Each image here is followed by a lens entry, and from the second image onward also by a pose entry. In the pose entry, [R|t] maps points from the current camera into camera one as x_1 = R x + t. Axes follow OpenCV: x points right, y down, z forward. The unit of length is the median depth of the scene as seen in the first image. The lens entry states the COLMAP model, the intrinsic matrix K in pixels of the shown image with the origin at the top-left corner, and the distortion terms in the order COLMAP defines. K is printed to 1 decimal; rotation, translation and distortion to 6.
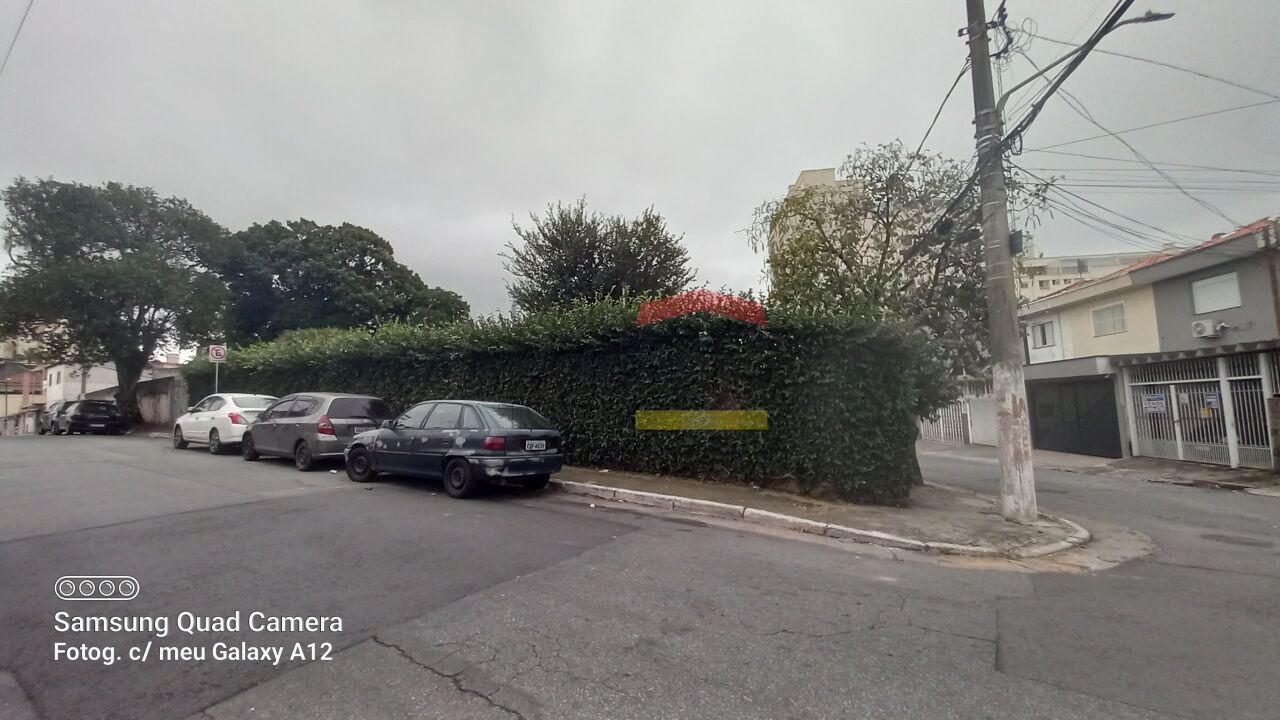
lens RADIAL K [[508.2, 0, 640.0], [0, 508.2, 360.0], [0, 0, 1]] dist [0.020990, -0.014059]
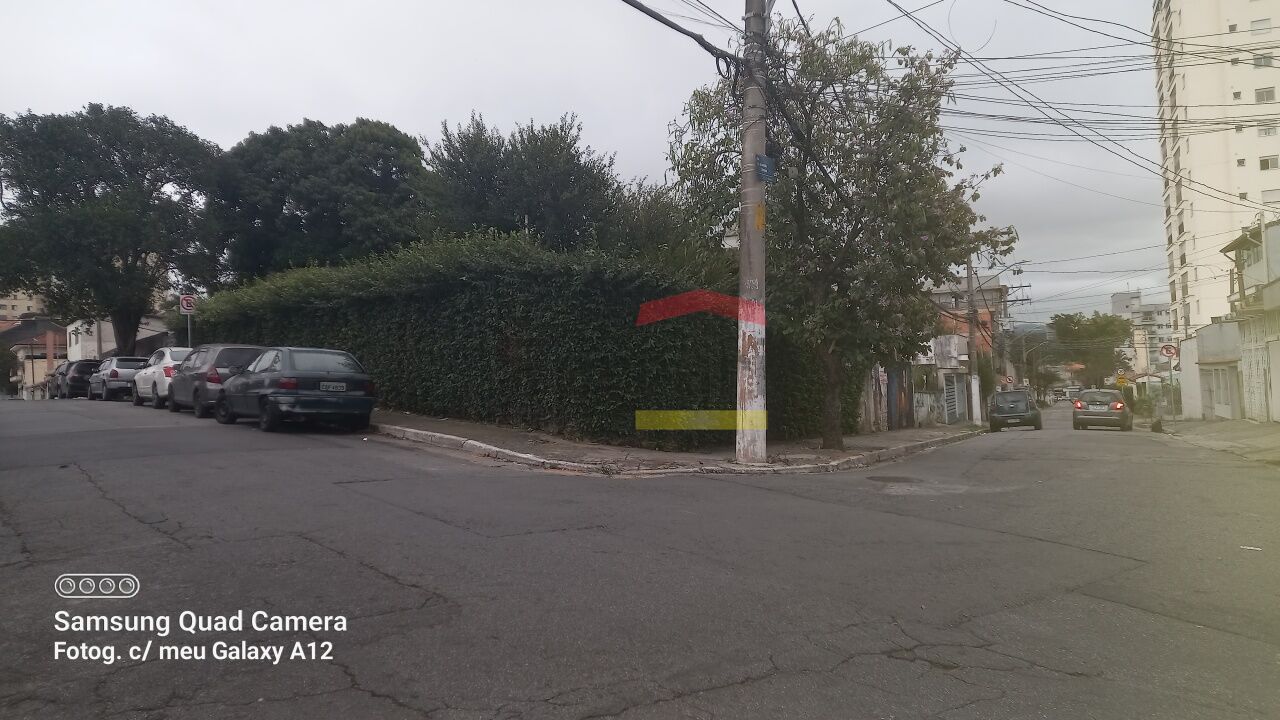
lens RADIAL K [[896.6, 0, 635.3], [0, 896.6, 336.7], [0, 0, 1]] dist [0.112260, -0.111502]
pose [[0.947590, -0.016871, -0.319044, 0.597612], [0.032867, 0.998454, 0.044818, -0.002607], [0.317795, -0.052956, 0.946679, -0.362498]]
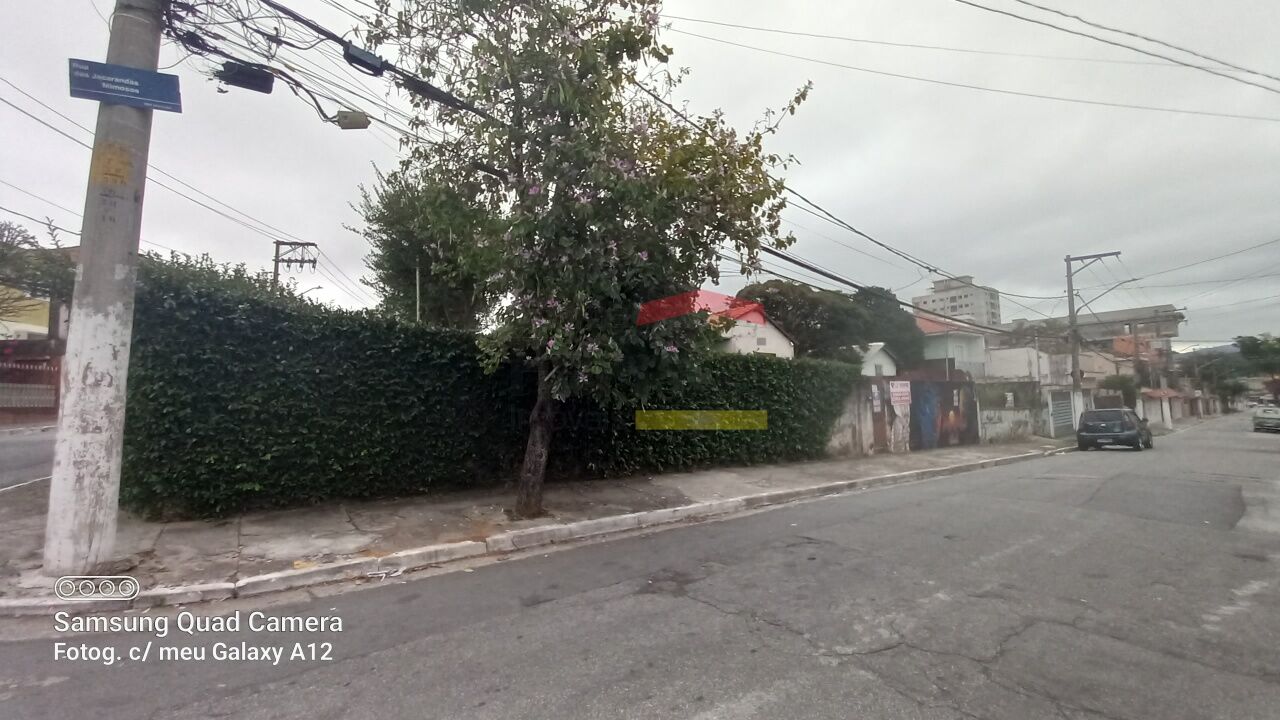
lens RADIAL K [[508.5, 0, 632.8], [0, 508.5, 358.2], [0, 0, 1]] dist [0.024692, -0.017747]
pose [[0.710814, -0.037529, -0.702378, 0.885146], [0.065398, 0.997776, 0.012870, 0.060033], [0.700333, -0.055082, 0.711688, 0.582034]]
